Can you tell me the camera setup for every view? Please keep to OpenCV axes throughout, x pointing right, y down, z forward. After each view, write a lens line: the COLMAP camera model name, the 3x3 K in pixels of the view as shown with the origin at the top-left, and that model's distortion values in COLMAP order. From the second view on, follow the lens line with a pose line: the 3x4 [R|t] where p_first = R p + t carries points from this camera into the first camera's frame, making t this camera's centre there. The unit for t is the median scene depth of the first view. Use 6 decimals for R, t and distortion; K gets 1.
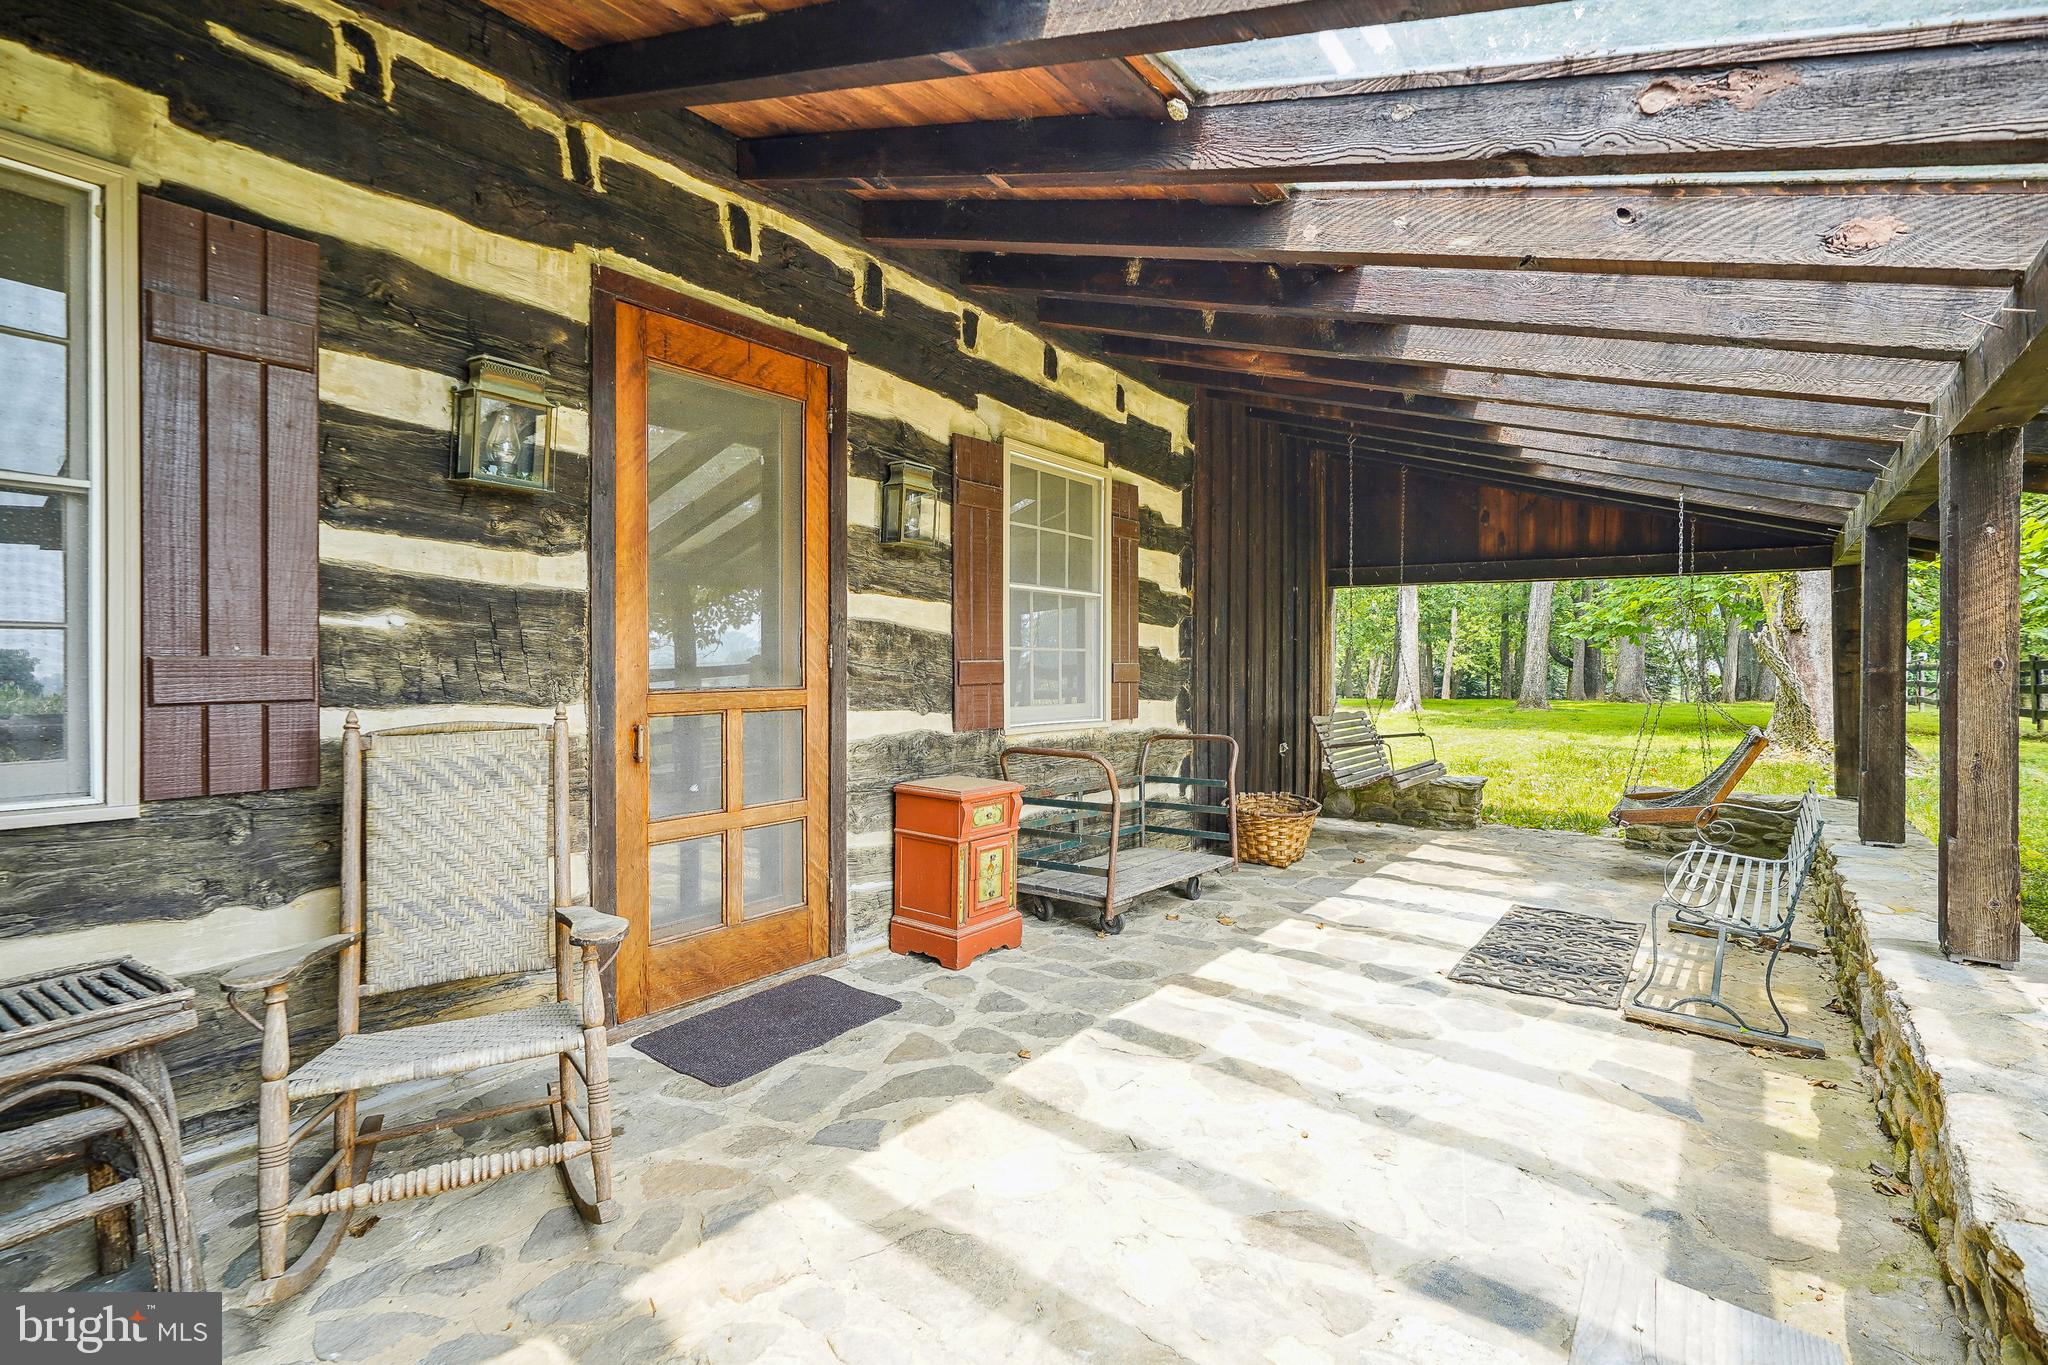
lens RADIAL K [[939.4, 0, 1025.2], [0, 939.4, 684.9], [0, 0, 1]] dist [0.002424, 0.000071]
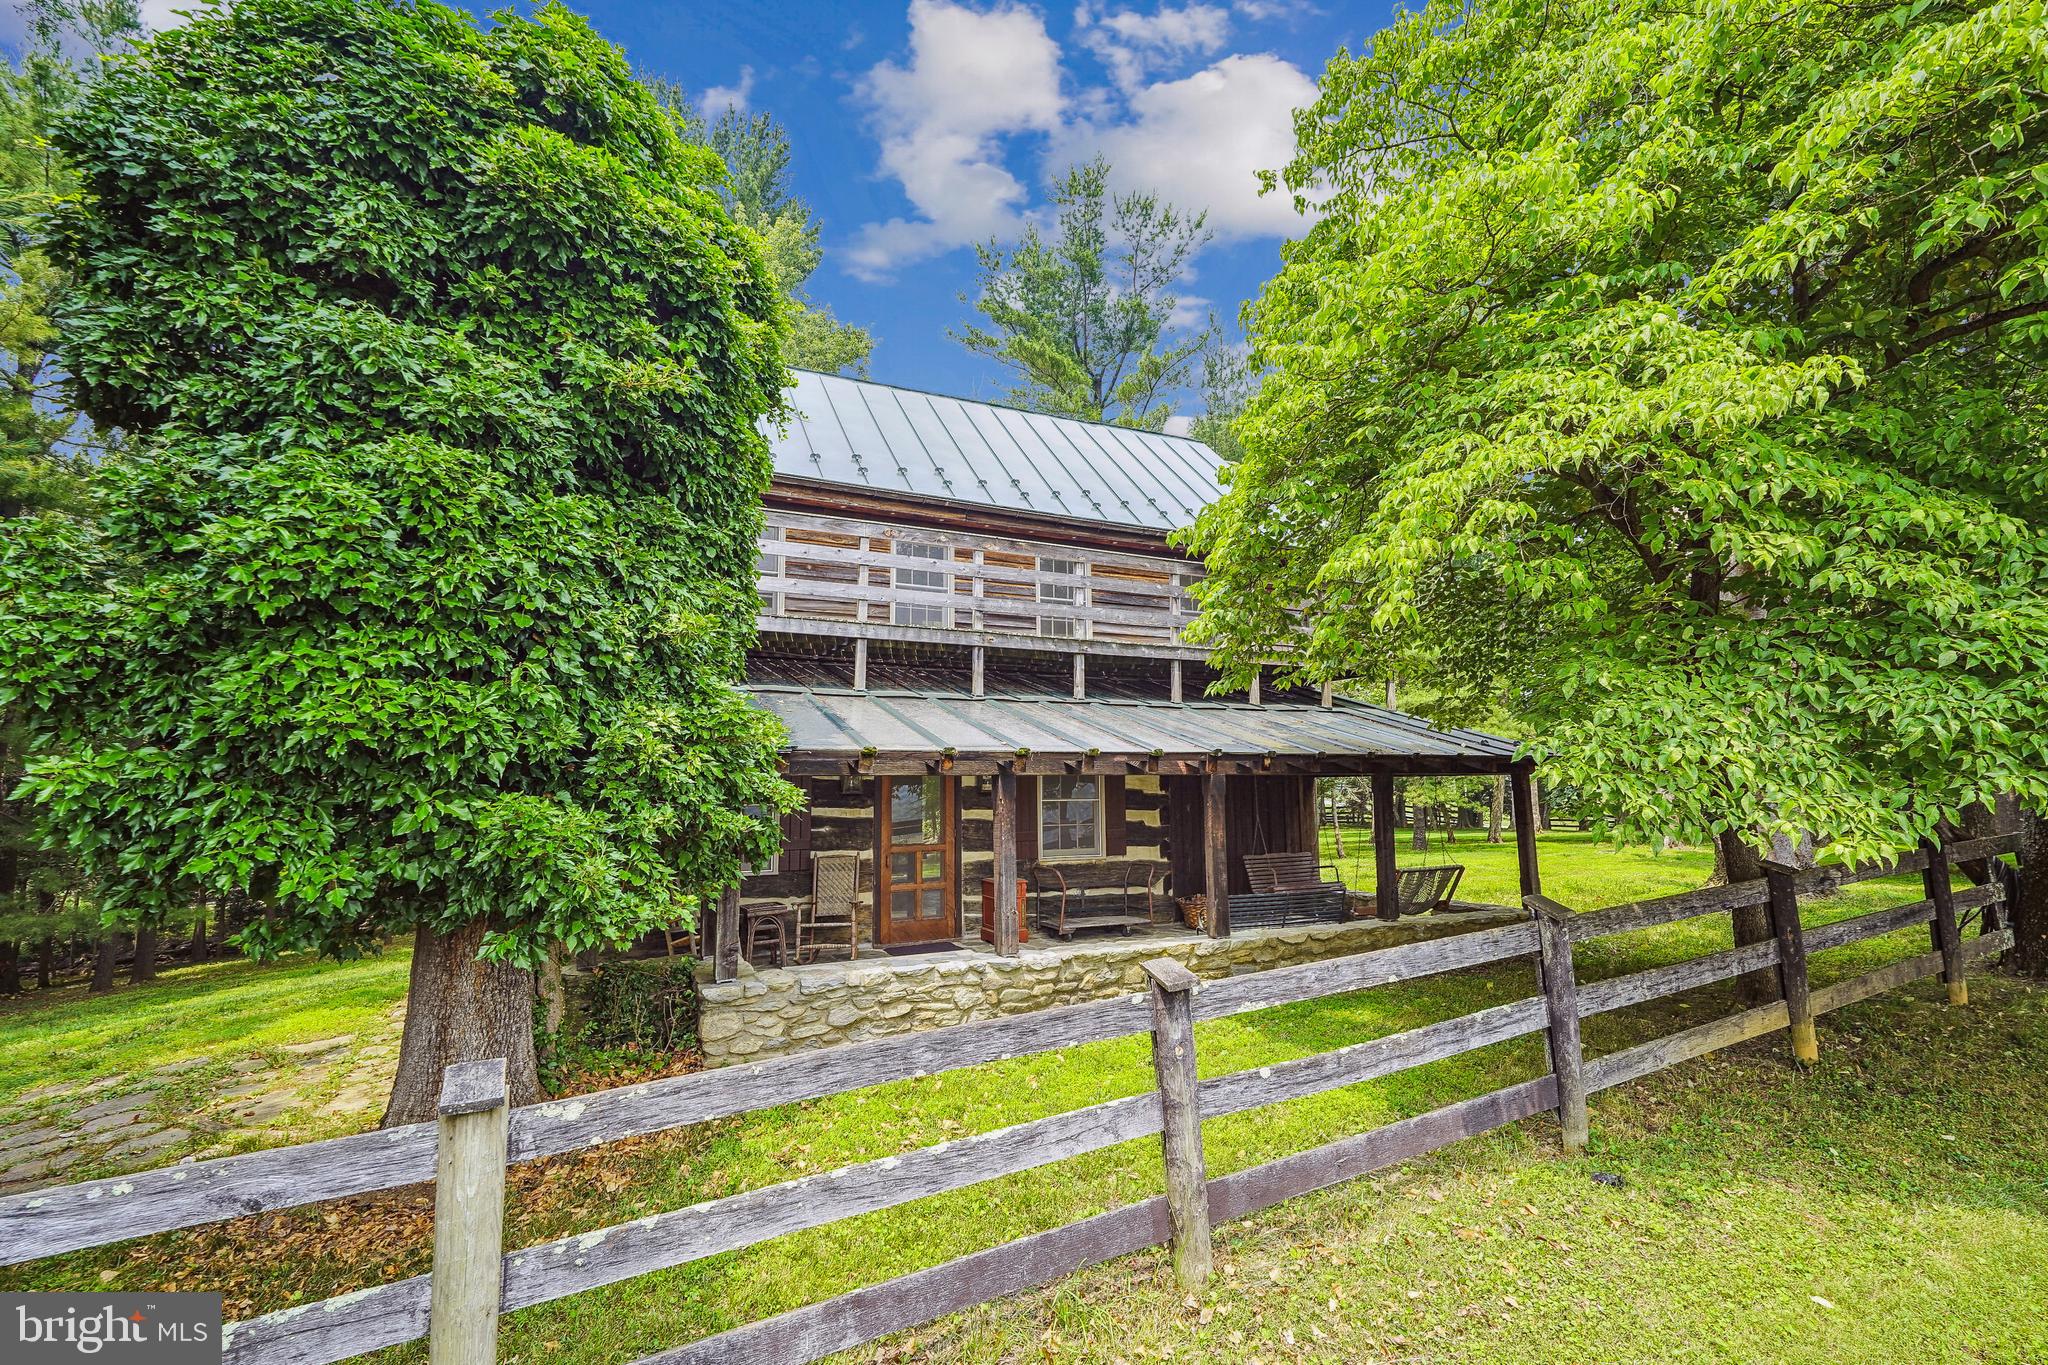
lens RADIAL K [[939.4, 0, 1026.3], [0, 939.4, 682.7], [0, 0, 1]] dist [0.002424, 0.000071]
pose [[0.890021, -0.090298, -0.446889, 1.298407], [0.018567, 0.986556, -0.162365, -0.011871], [0.455542, 0.136211, 0.879732, -1.493981]]
